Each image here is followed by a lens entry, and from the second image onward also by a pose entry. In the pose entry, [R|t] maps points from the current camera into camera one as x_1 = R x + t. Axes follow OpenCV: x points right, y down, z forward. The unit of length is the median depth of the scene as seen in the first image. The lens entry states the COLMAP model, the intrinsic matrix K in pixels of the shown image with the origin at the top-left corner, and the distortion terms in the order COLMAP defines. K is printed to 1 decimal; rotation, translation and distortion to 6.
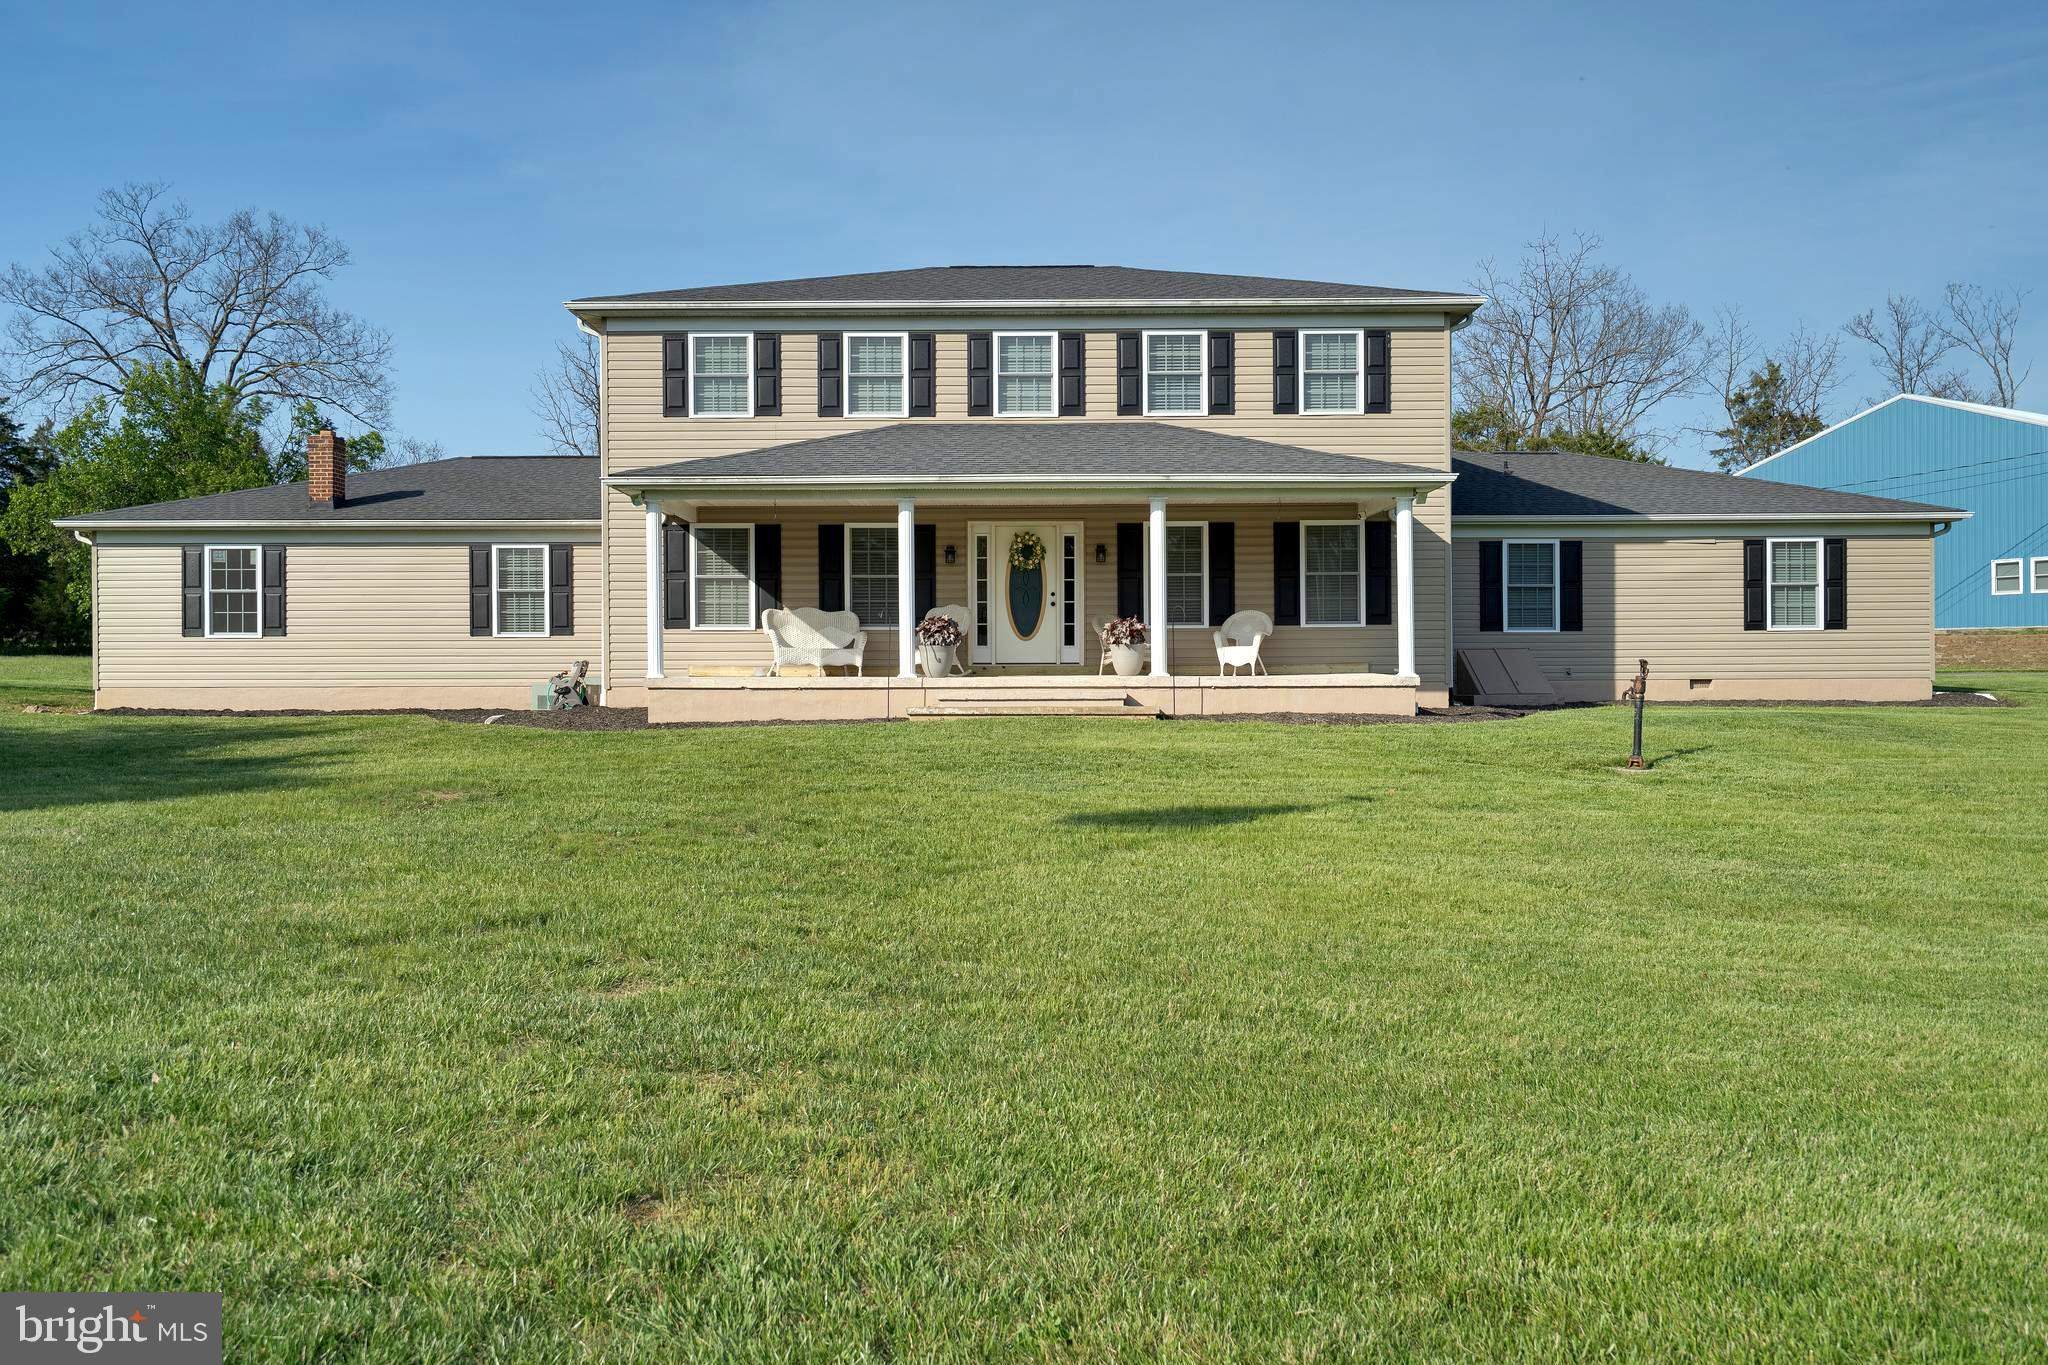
lens RADIAL K [[932.8, 0, 1025.1], [0, 932.8, 681.4], [0, 0, 1]] dist [-0.001678, 0.002695]
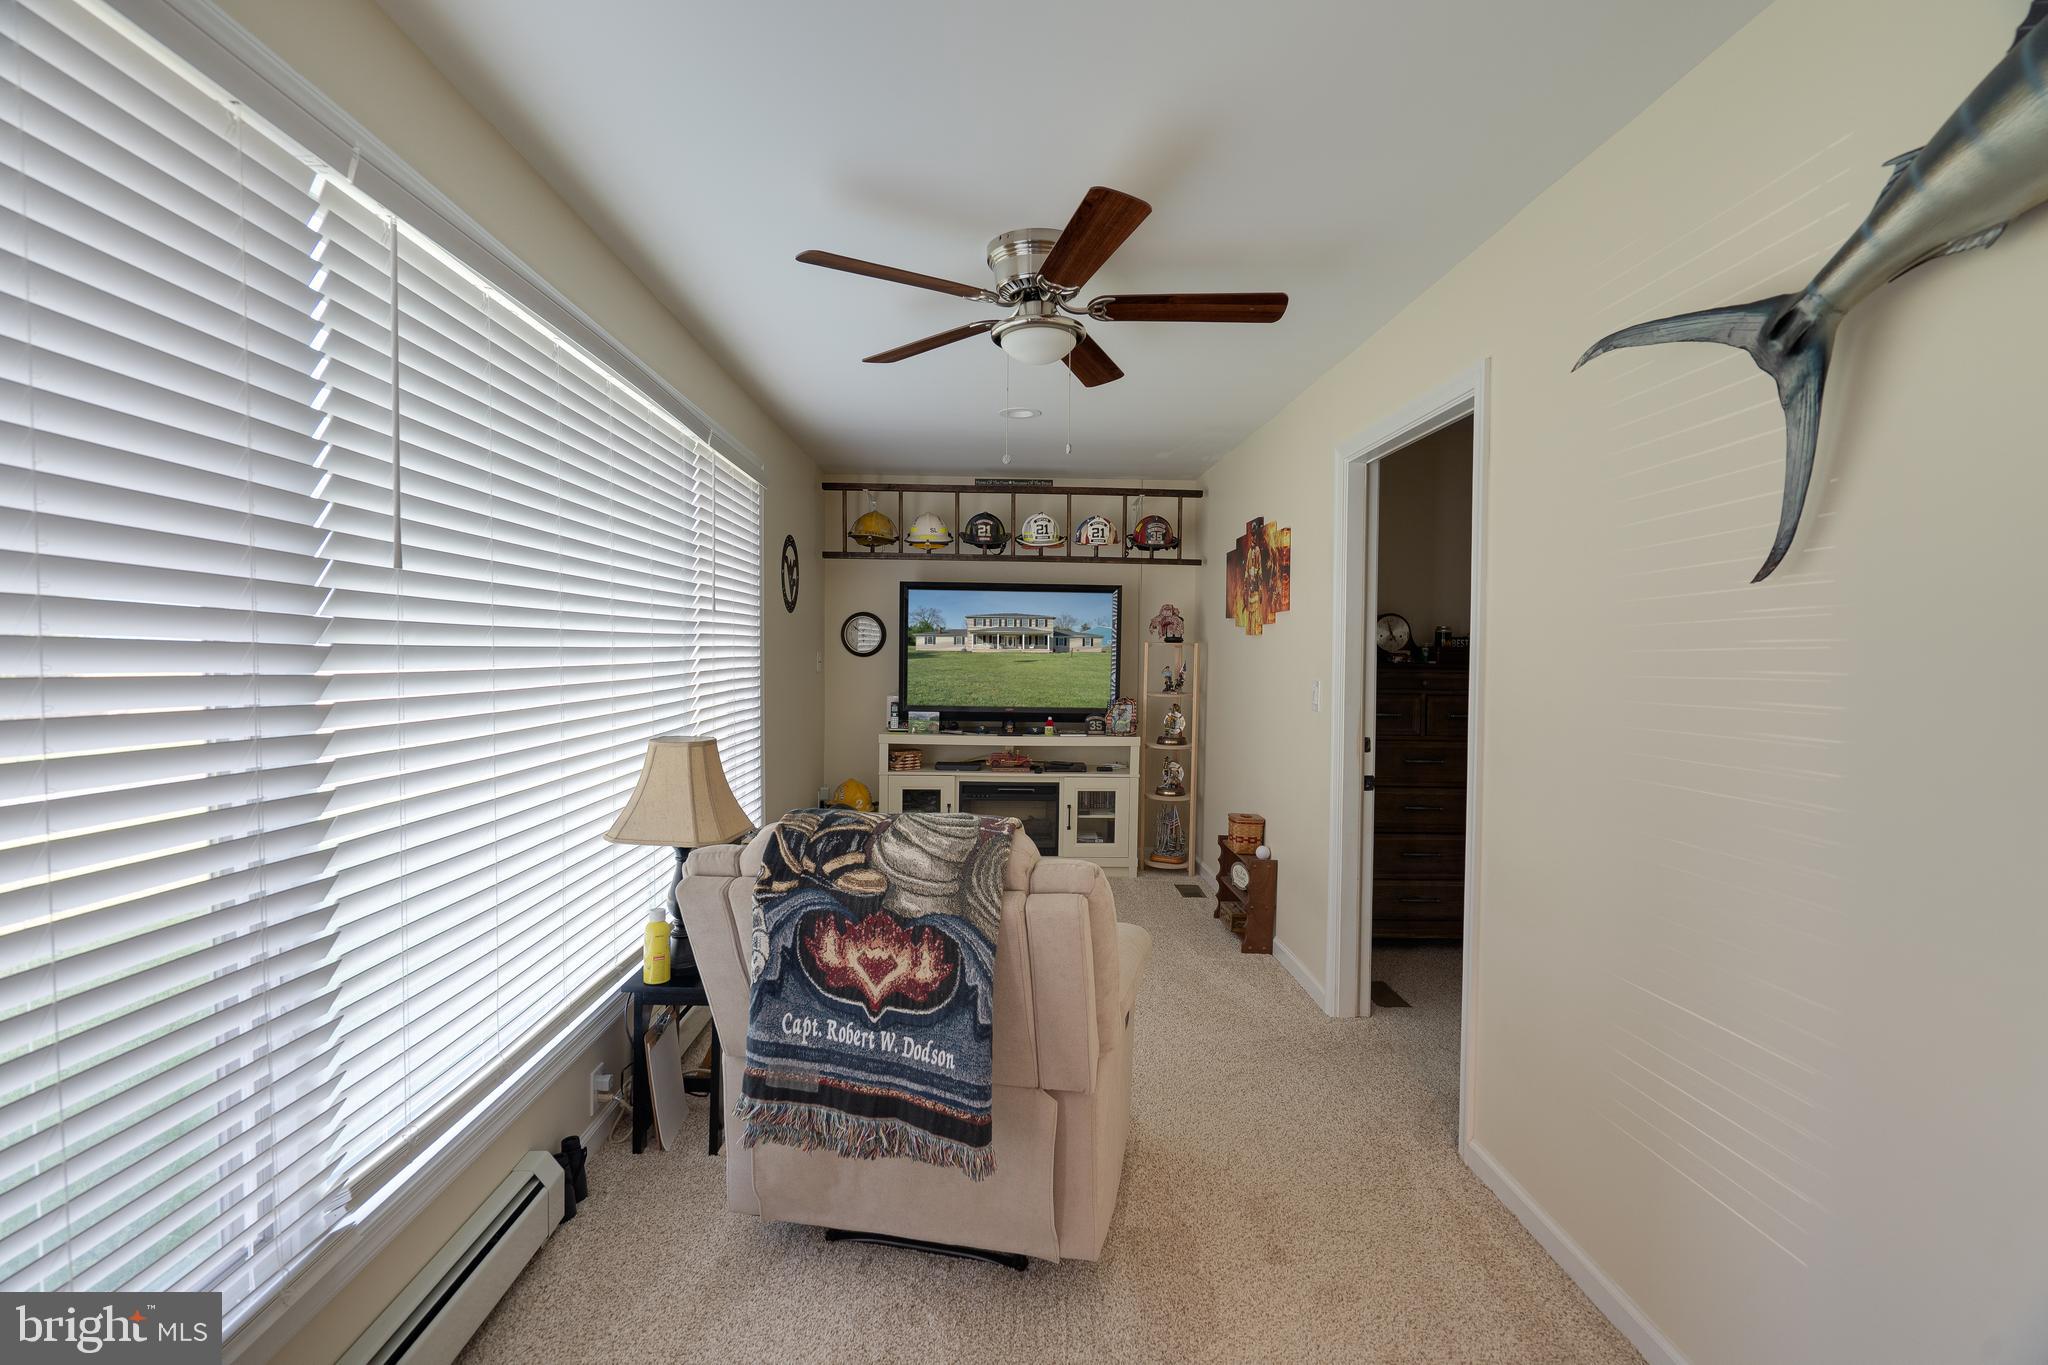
lens RADIAL K [[932.8, 0, 1024.2], [0, 932.8, 682.6], [0, 0, 1]] dist [-0.001678, 0.002695]
pose [[0.999850, 0.013146, 0.011289, 0.043195], [-0.006705, 0.894262, -0.447494, 4.713423], [-0.015979, 0.447351, 0.894216, -7.647008]]
